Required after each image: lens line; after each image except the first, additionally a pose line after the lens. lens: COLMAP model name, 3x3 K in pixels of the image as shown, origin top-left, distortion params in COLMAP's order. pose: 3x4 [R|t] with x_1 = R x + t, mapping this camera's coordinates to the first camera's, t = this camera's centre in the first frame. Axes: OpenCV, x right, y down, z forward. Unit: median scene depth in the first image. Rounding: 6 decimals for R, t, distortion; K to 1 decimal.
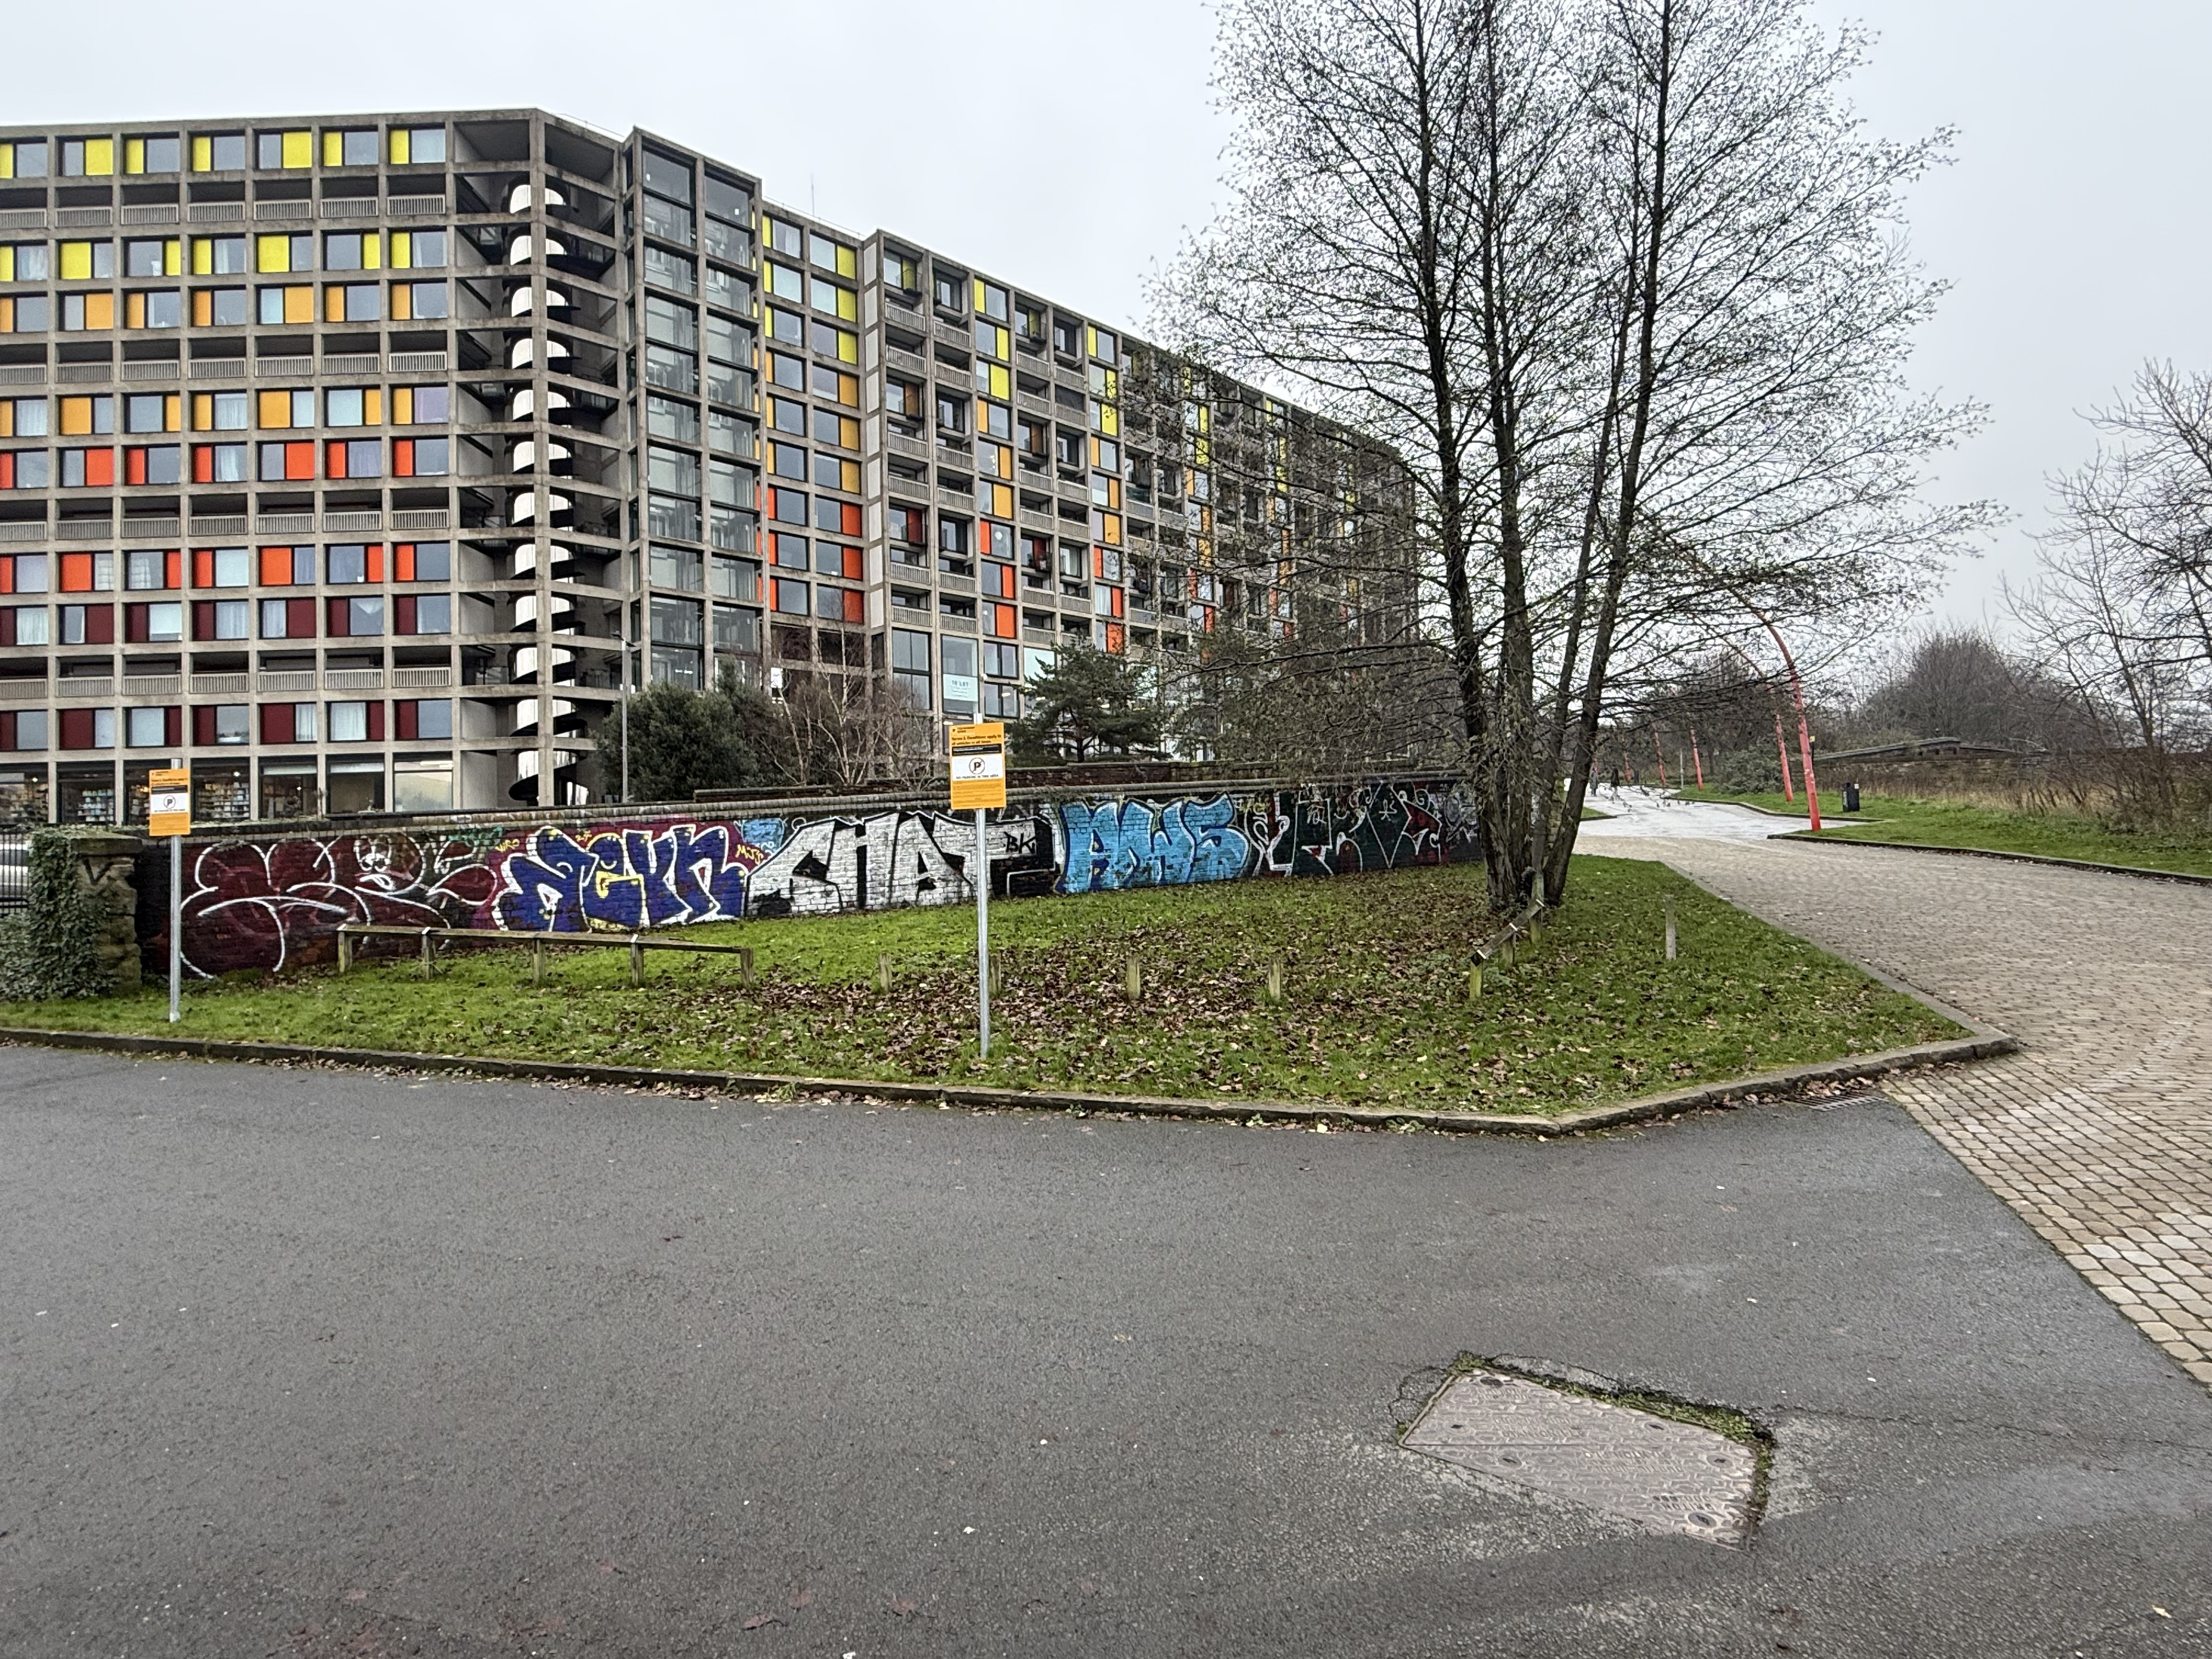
lens RADIAL K [[1560.5, 0, 1106.6], [0, 1560.5, 839.4], [0, 0, 1]] dist [0.006134, 0.001387]
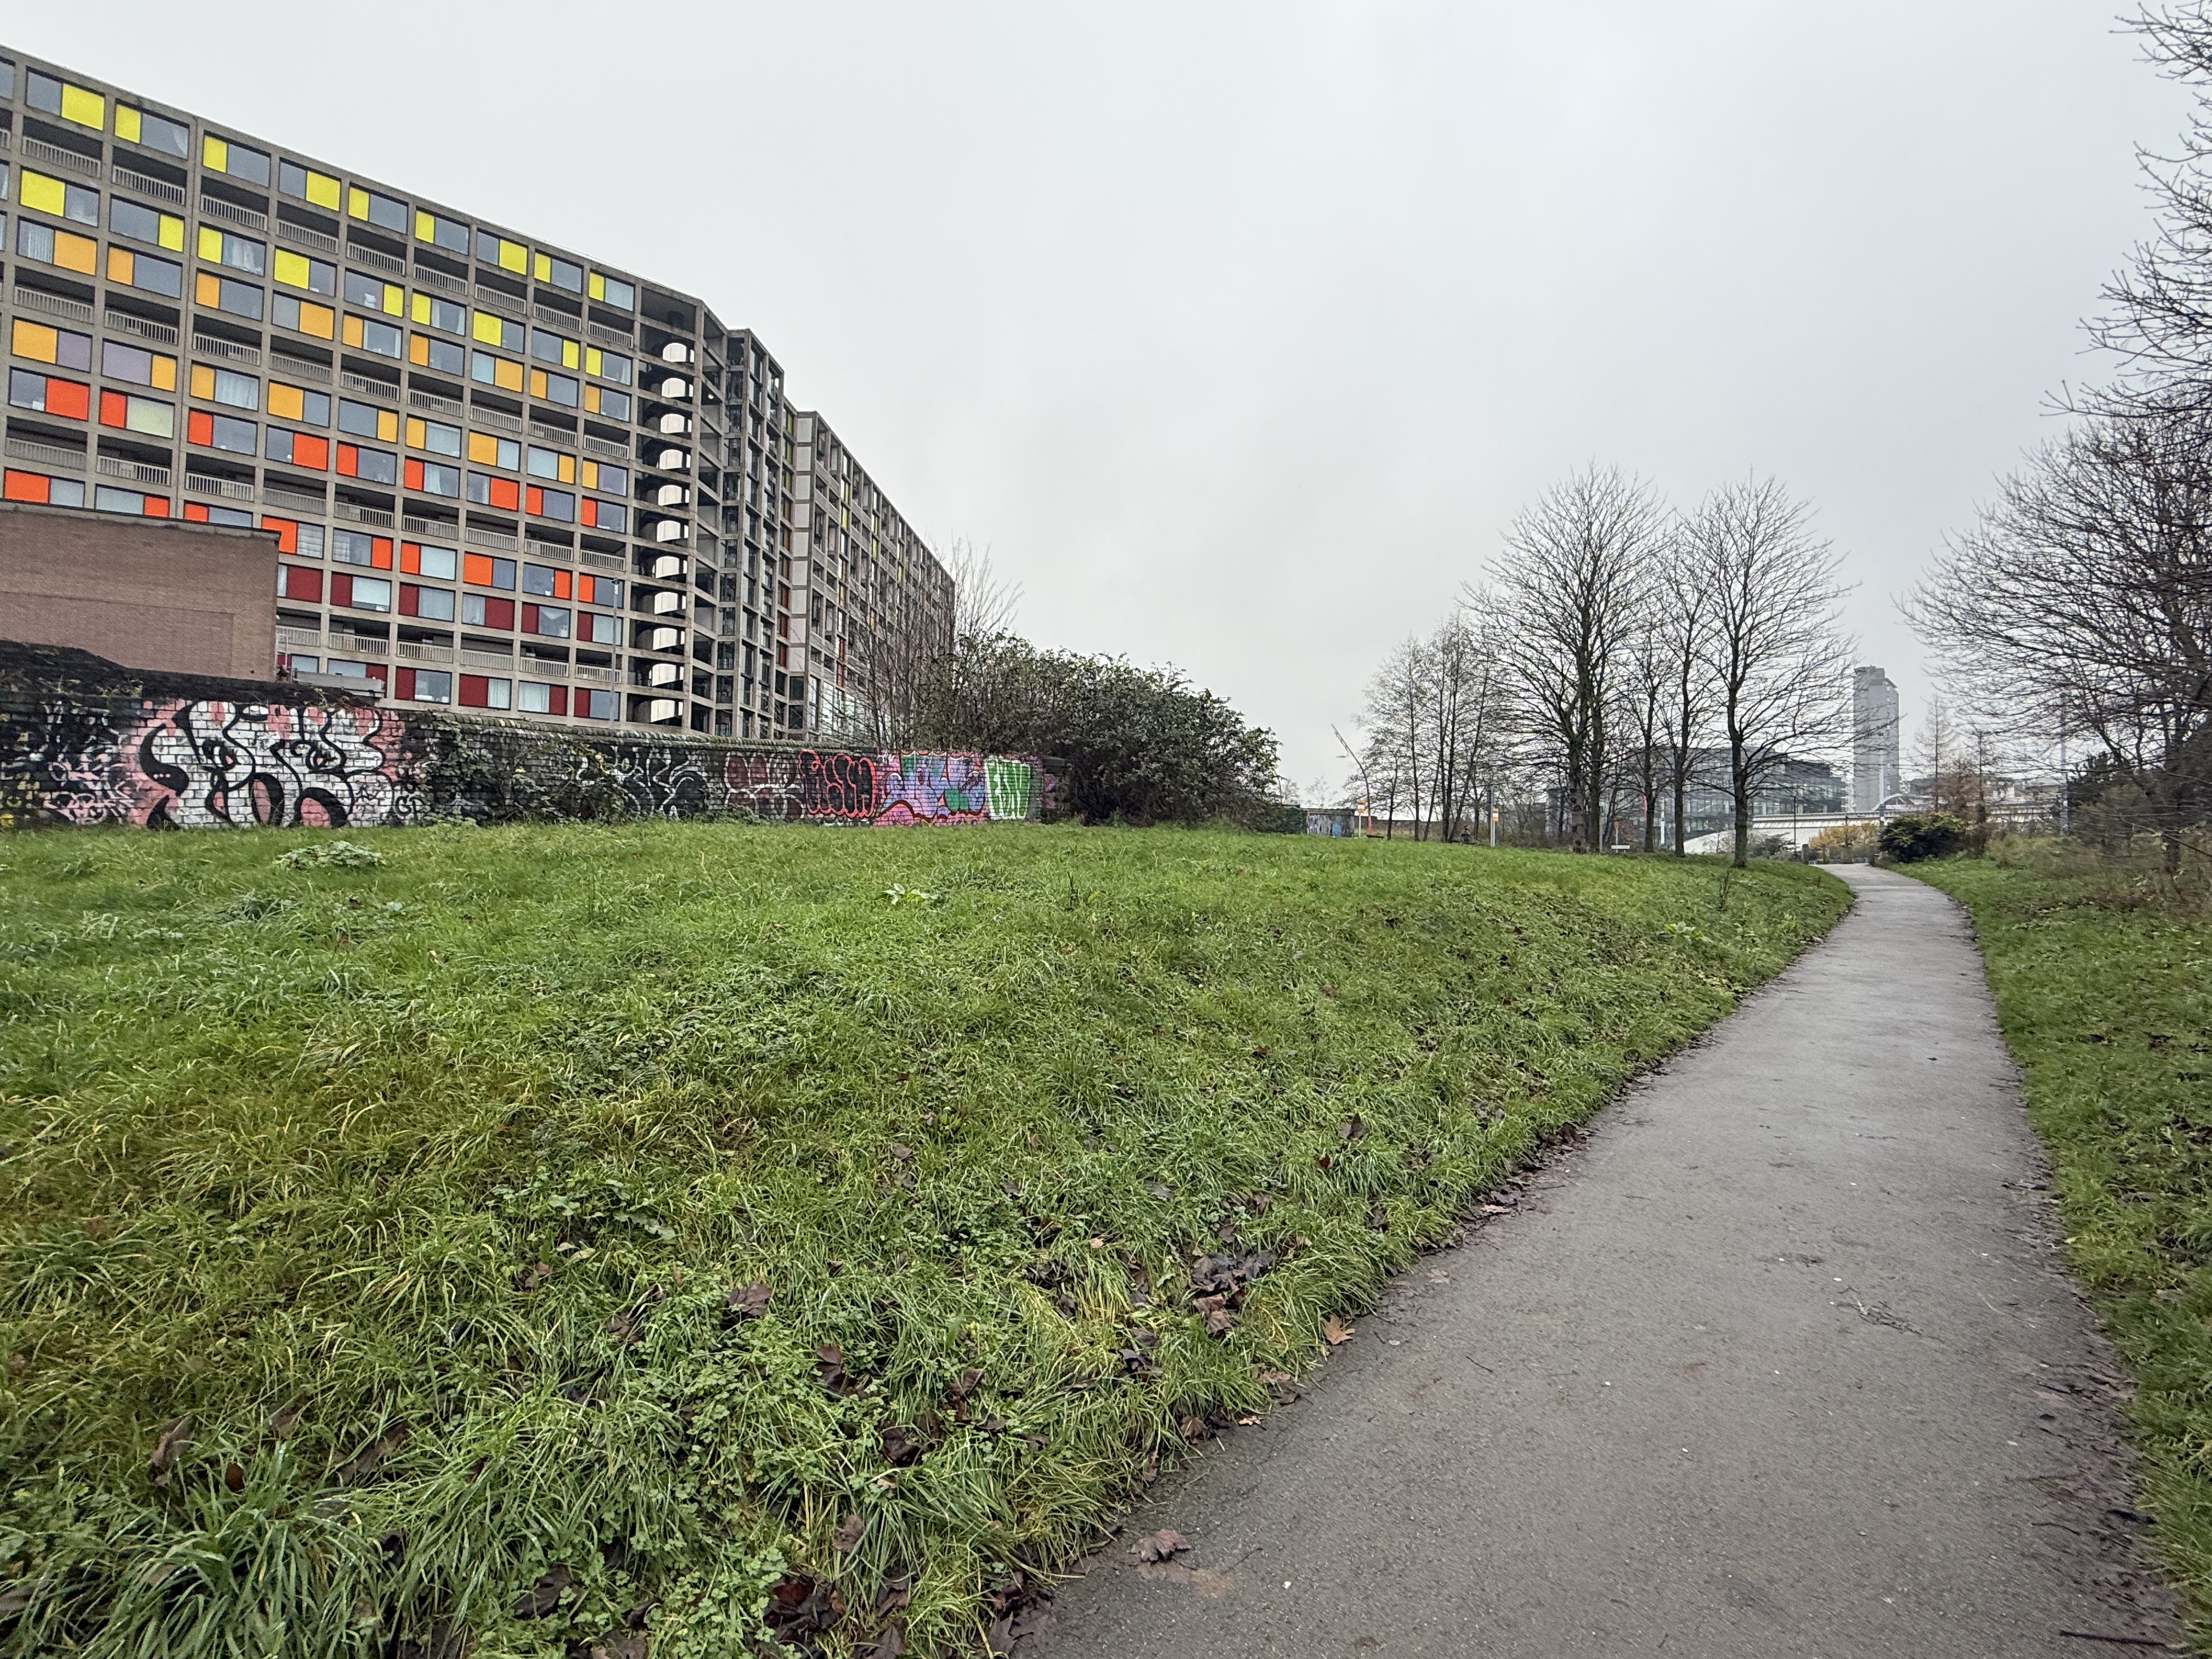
lens RADIAL K [[1030.6, 0, 1106.2], [0, 1030.6, 819.5], [0, 0, 1]] dist [0.000265, 0.000621]
pose [[0.751420, 0.073208, 0.655750, -0.685305], [-0.069887, 0.997066, -0.031230, 0.021743], [-0.656112, -0.022362, 0.754332, 0.011783]]
